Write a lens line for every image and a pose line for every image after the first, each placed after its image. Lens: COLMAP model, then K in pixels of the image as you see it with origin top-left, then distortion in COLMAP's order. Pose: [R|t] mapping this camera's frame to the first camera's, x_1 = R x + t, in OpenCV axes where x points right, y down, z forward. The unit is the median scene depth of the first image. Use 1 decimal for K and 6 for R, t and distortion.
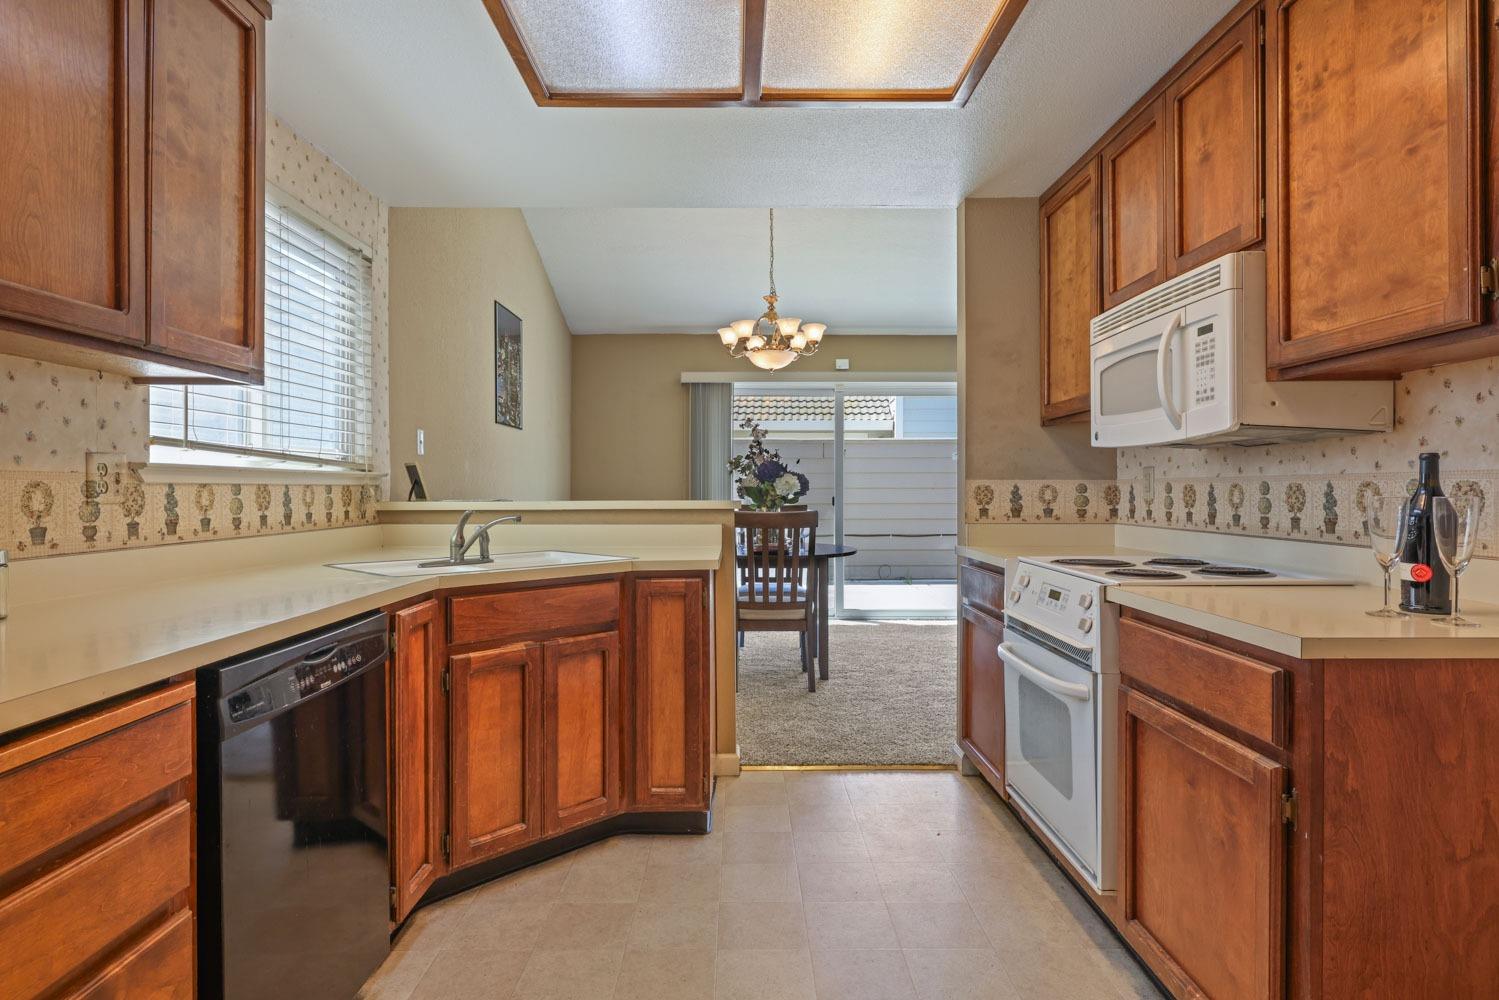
lens RADIAL K [[812.2, 0, 749.6], [0, 812.2, 493.1], [0, 0, 1]] dist [-0.001182, -0.001709]
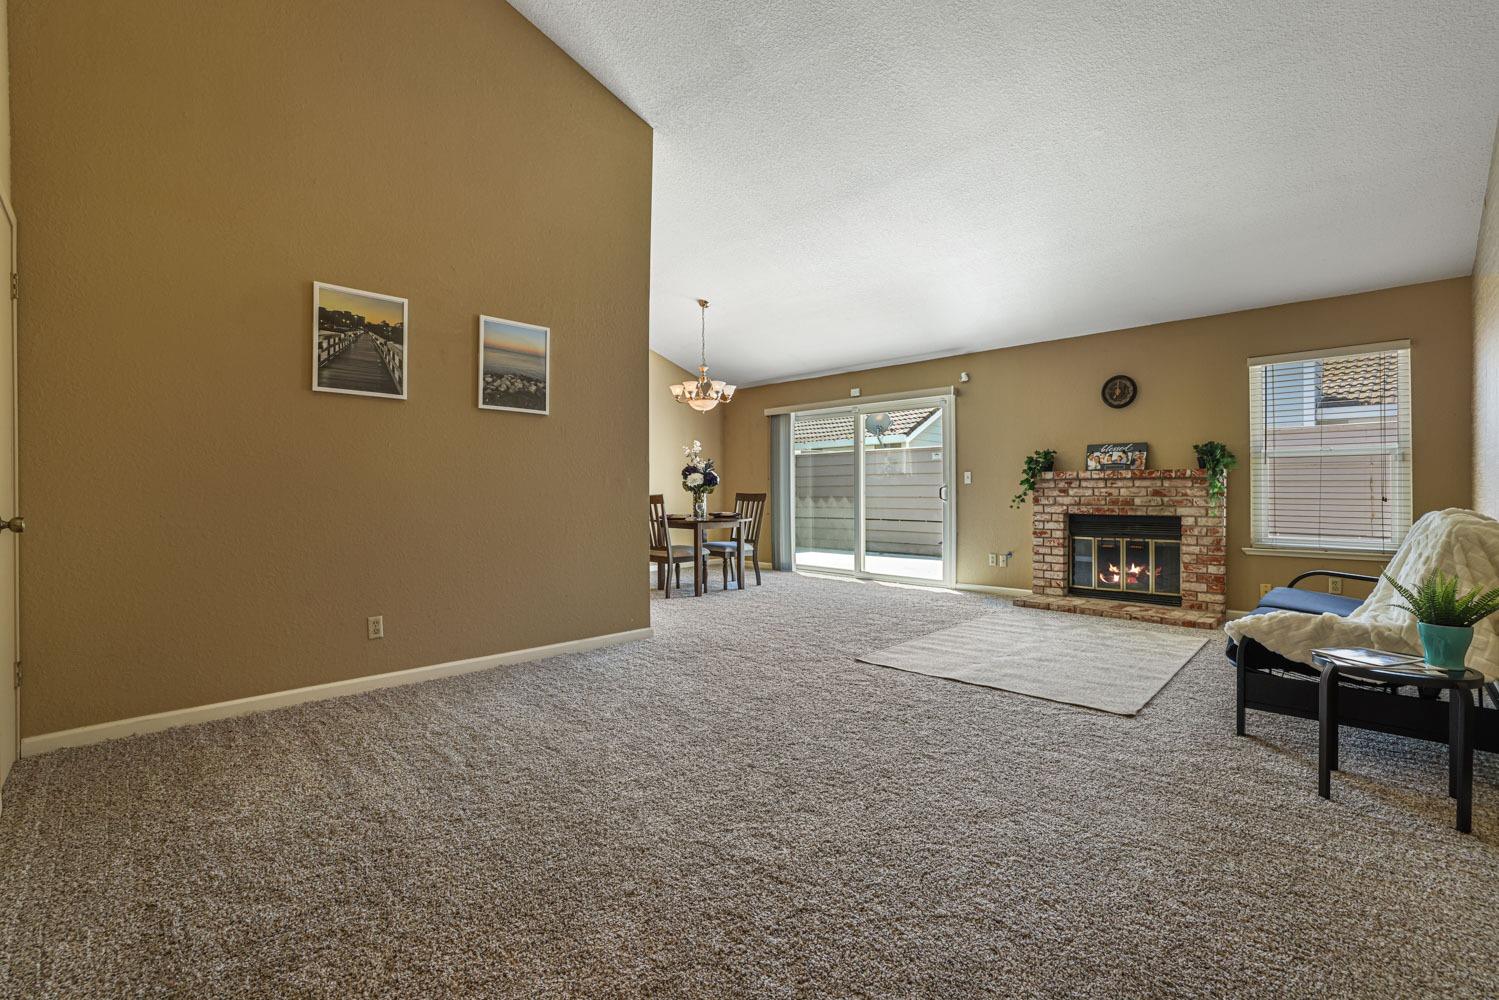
lens RADIAL K [[663.2, 0, 753.3], [0, 663.2, 504.0], [0, 0, 1]] dist [-0.003407, -0.000592]
pose [[0.705584, 0.014204, -0.708483, 2.261836], [-0.002493, 0.999843, 0.017562, 0.029814], [0.708621, -0.010626, 0.705509, 0.245633]]
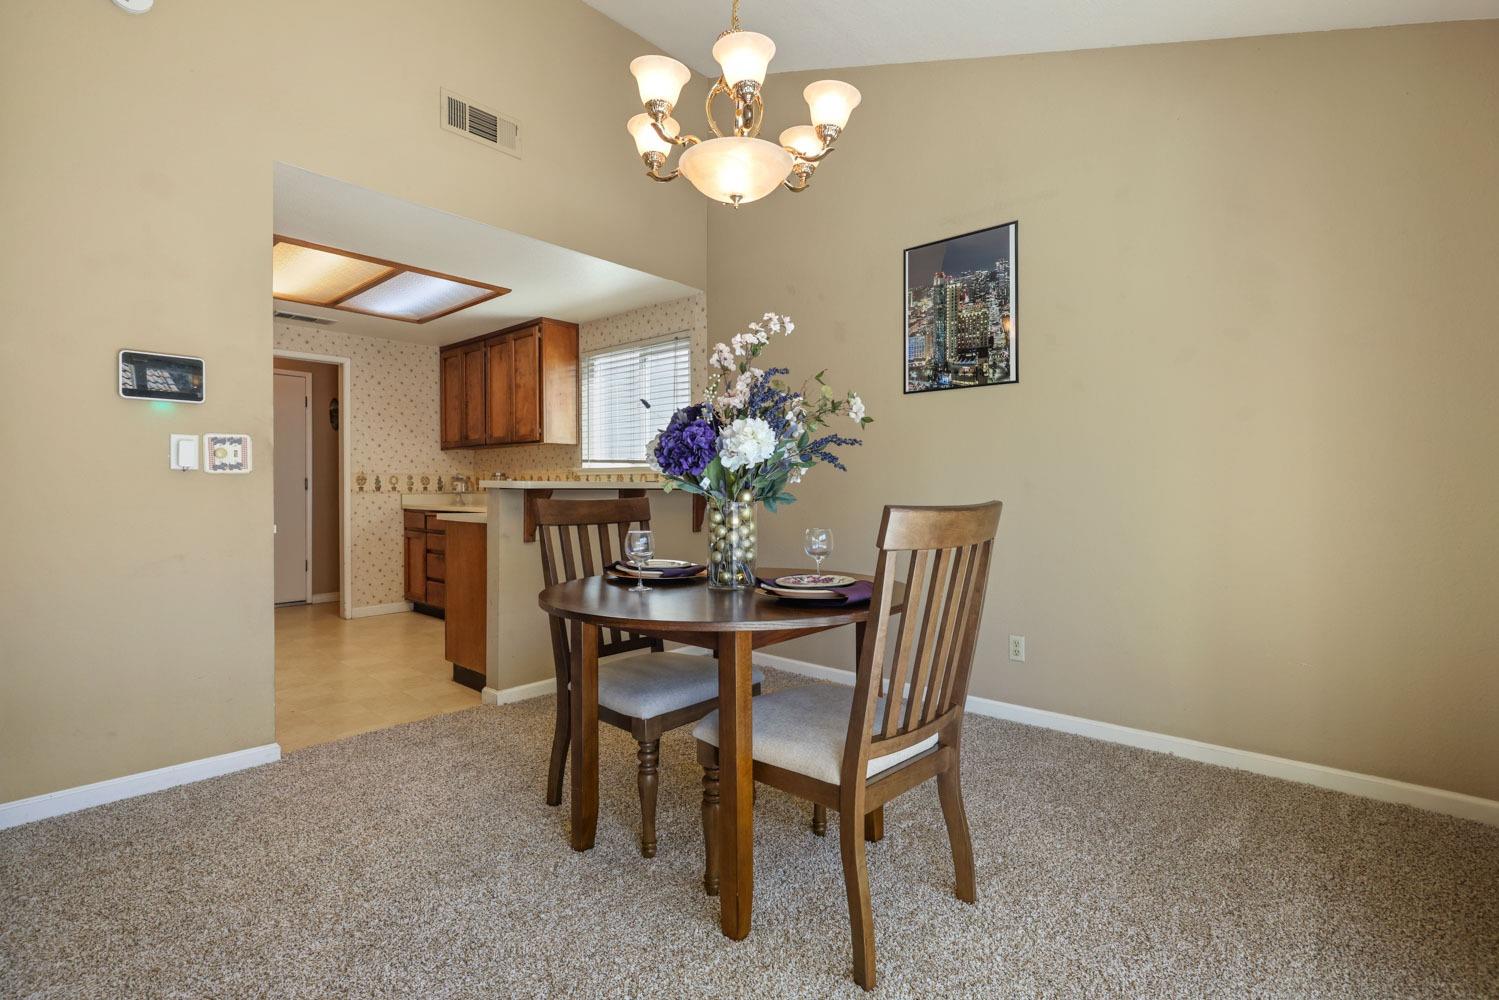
lens RADIAL K [[694.9, 0, 739.9], [0, 694.9, 493.5], [0, 0, 1]] dist [-0.003595, -0.000184]
pose [[-0.677230, 0.007278, -0.735735, 0.670558], [-0.003603, 0.999906, 0.013208, 0.017506], [0.735762, 0.011596, -0.677140, 2.692308]]
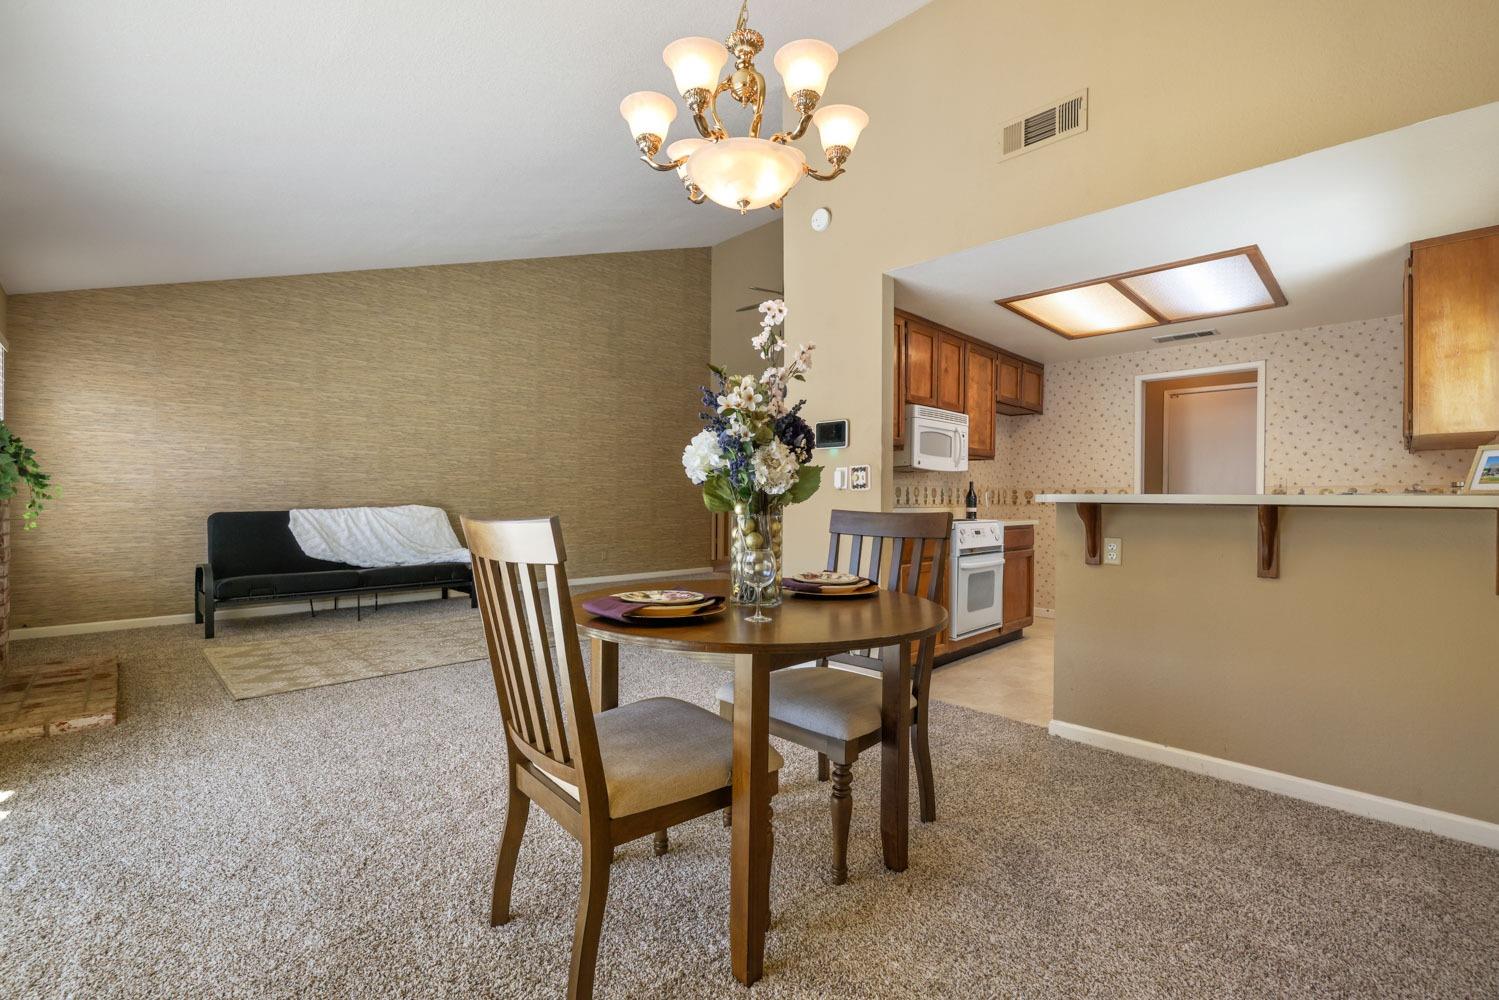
lens RADIAL K [[663.2, 0, 753.3], [0, 663.2, 504.0], [0, 0, 1]] dist [-0.003407, -0.000592]
pose [[-0.700685, -0.008452, 0.713420, -0.515921], [-0.002187, 0.999951, 0.009699, 0.020424], [-0.713467, 0.005235, -0.700669, 2.670862]]
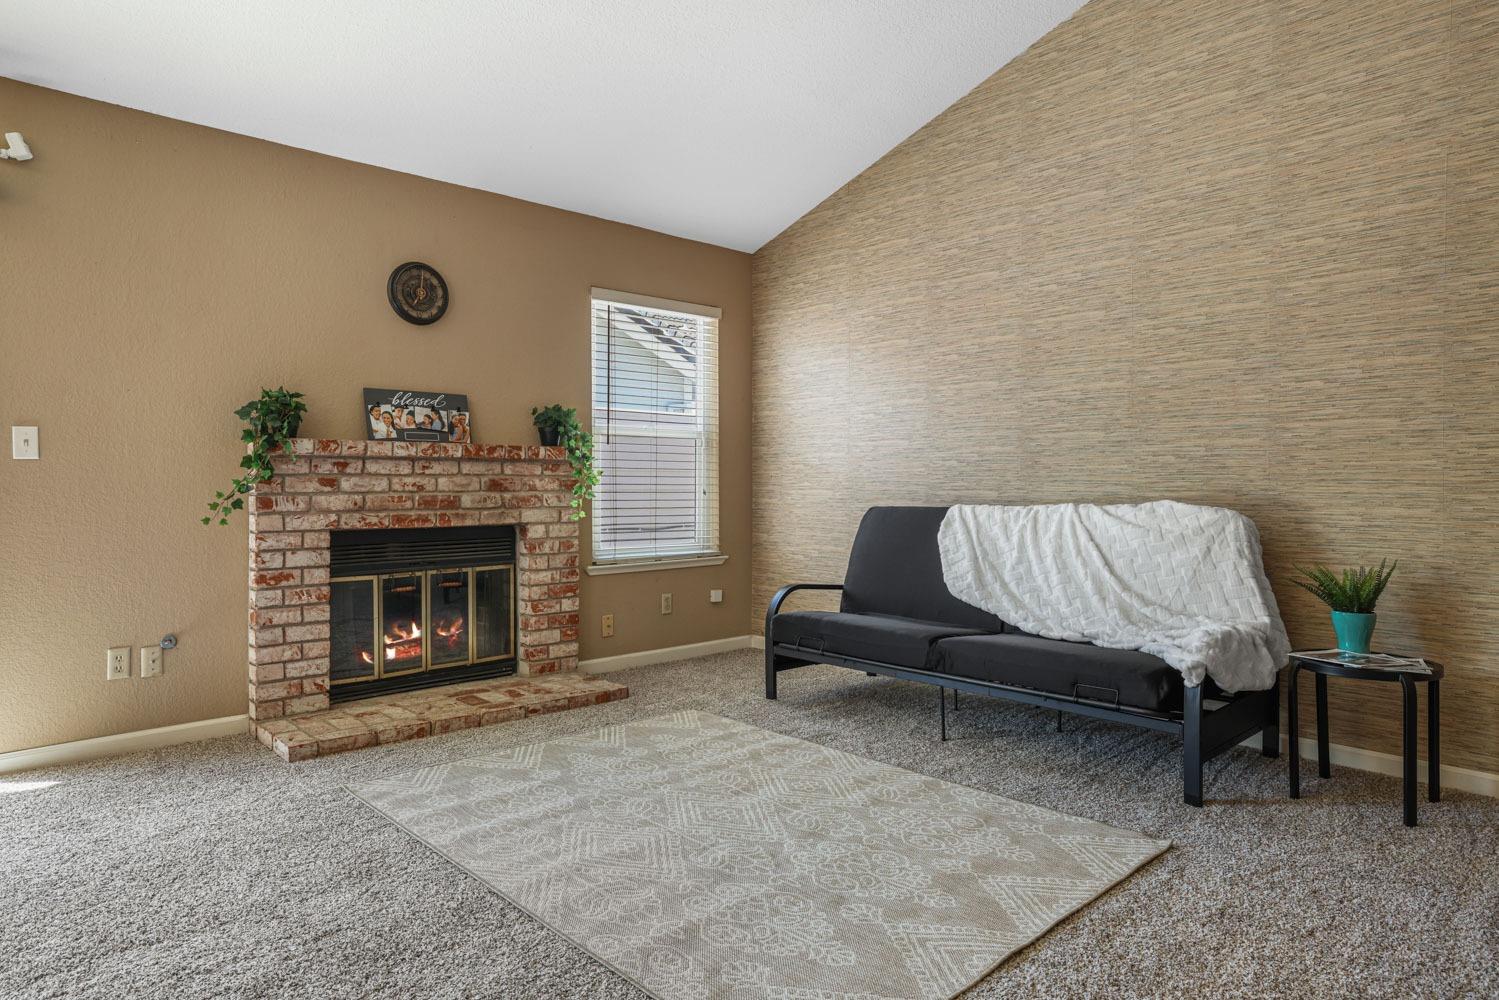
lens RADIAL K [[908.4, 0, 746.6], [0, 908.4, 483.5], [0, 0, 1]] dist [0.000352, 0.001086]
pose [[0.740550, 0.000536, 0.672001, 0.791312], [-0.000258, 1.000000, -0.000512, 0.025478], [-0.672001, 0.000206, 0.740550, 1.175961]]
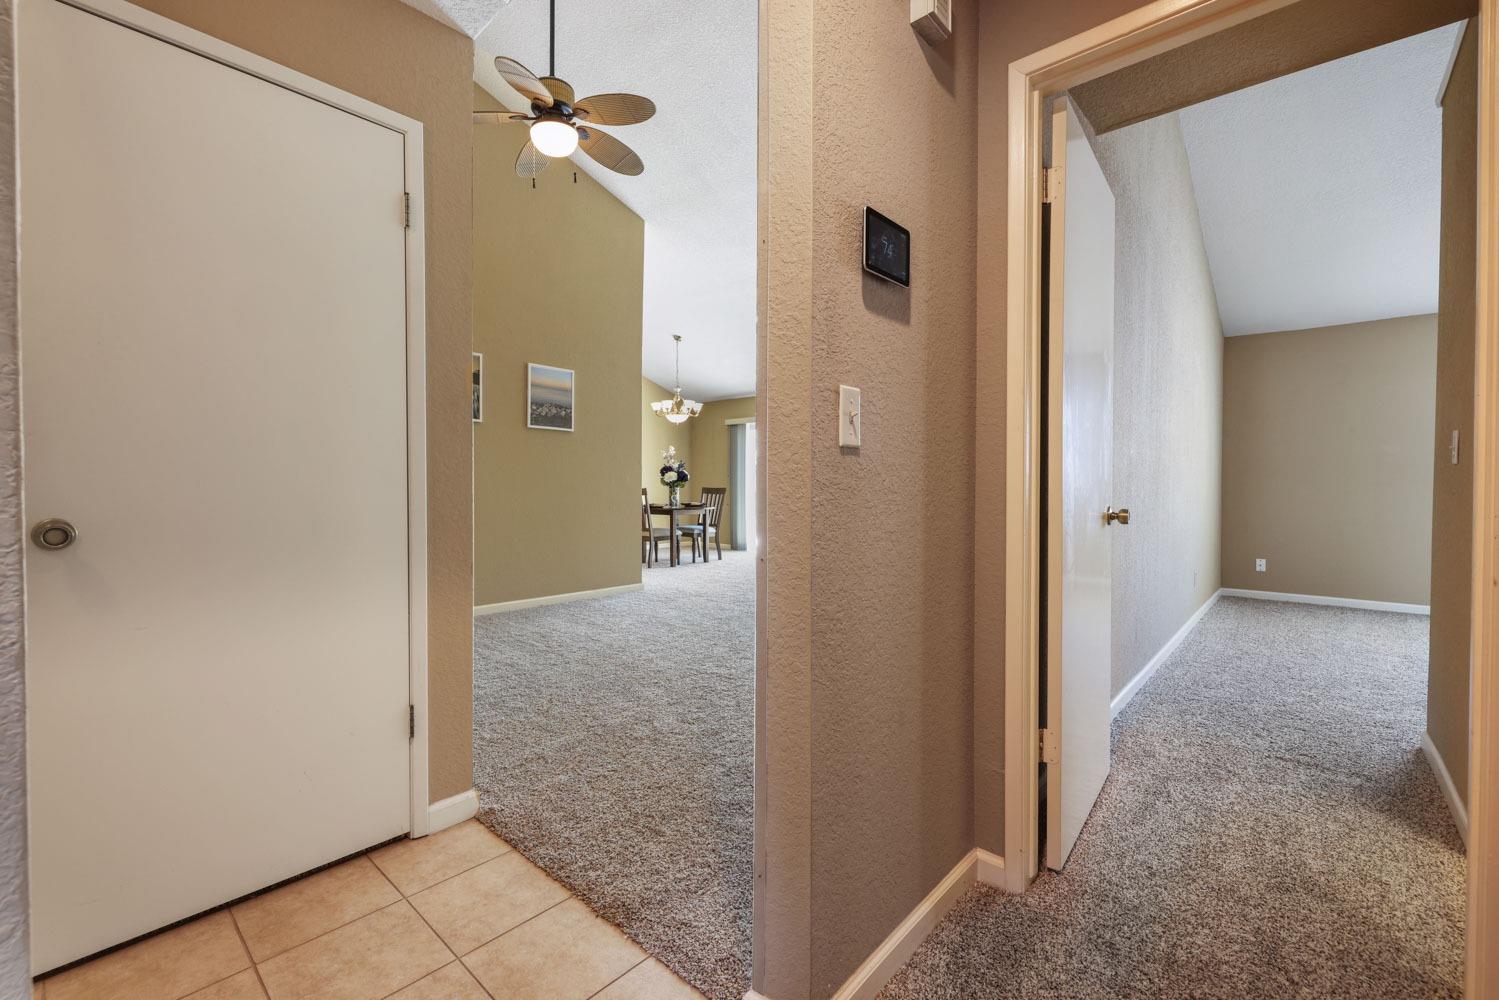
lens RADIAL K [[636.1, 0, 745.6], [0, 636.1, 494.3], [0, 0, 1]] dist [-0.001402, 0.000387]
pose [[0.738686, 0.012090, -0.673941, 2.722125], [-0.007292, 0.999924, 0.009945, 0.034460], [0.674010, -0.002432, 0.738718, -0.220071]]
